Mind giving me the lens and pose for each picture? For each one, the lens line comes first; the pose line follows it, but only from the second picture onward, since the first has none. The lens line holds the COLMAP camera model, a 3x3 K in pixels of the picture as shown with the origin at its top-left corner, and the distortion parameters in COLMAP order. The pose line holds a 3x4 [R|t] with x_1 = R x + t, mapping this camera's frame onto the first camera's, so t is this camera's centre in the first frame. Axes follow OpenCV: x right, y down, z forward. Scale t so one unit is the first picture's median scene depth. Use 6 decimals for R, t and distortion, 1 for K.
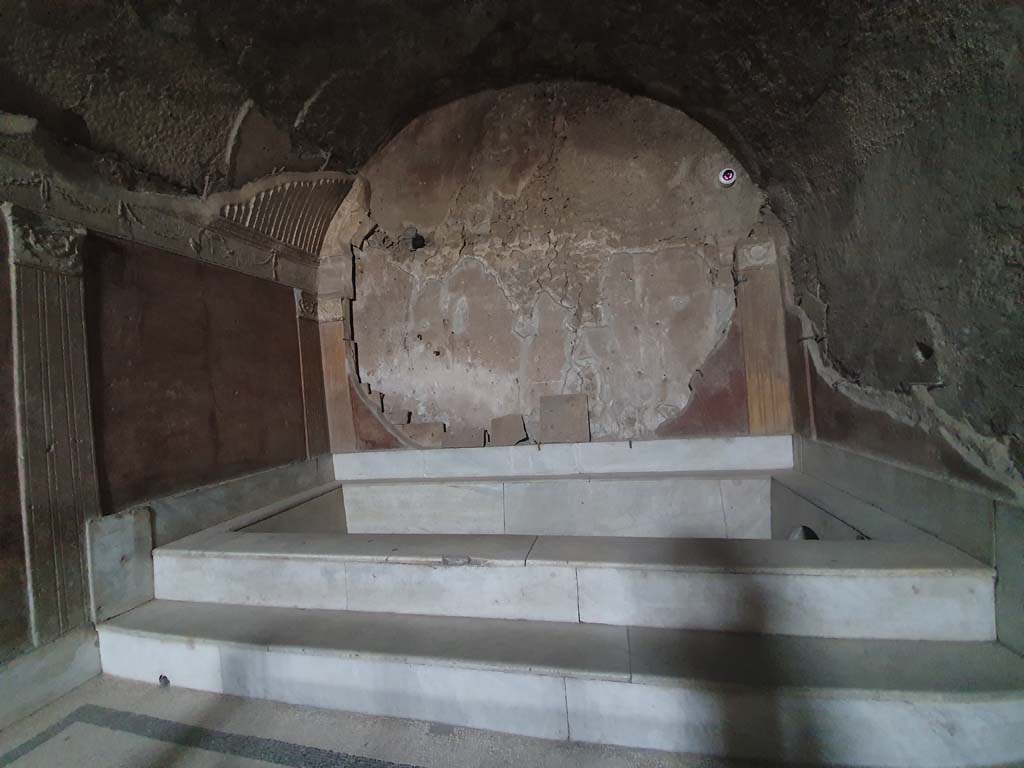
lens RADIAL K [[412.2, 0, 508.6], [0, 412.2, 382.4], [0, 0, 1]] dist [-0.017530, -0.007526]
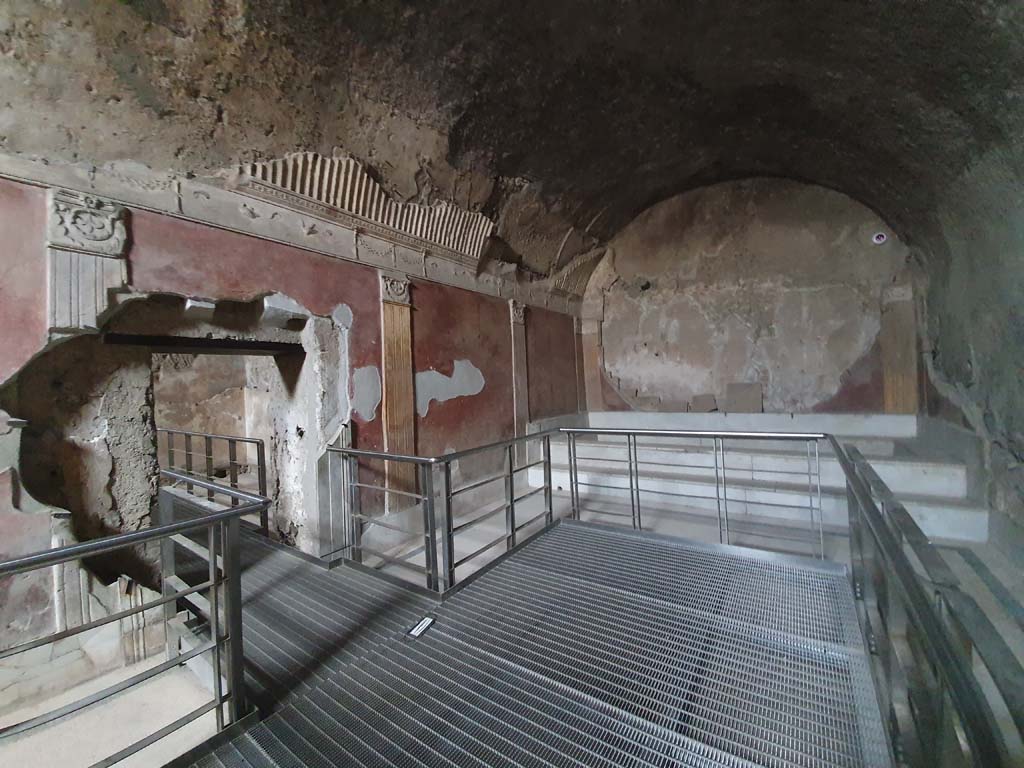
lens RADIAL K [[412.2, 0, 487.2], [0, 412.2, 384.6], [0, 0, 1]] dist [-0.017530, -0.007526]
pose [[0.918981, 0.043576, -0.391887, -0.155077], [-0.031423, 0.998807, 0.037374, 0.008354], [0.393048, -0.022031, 0.919254, -0.808990]]
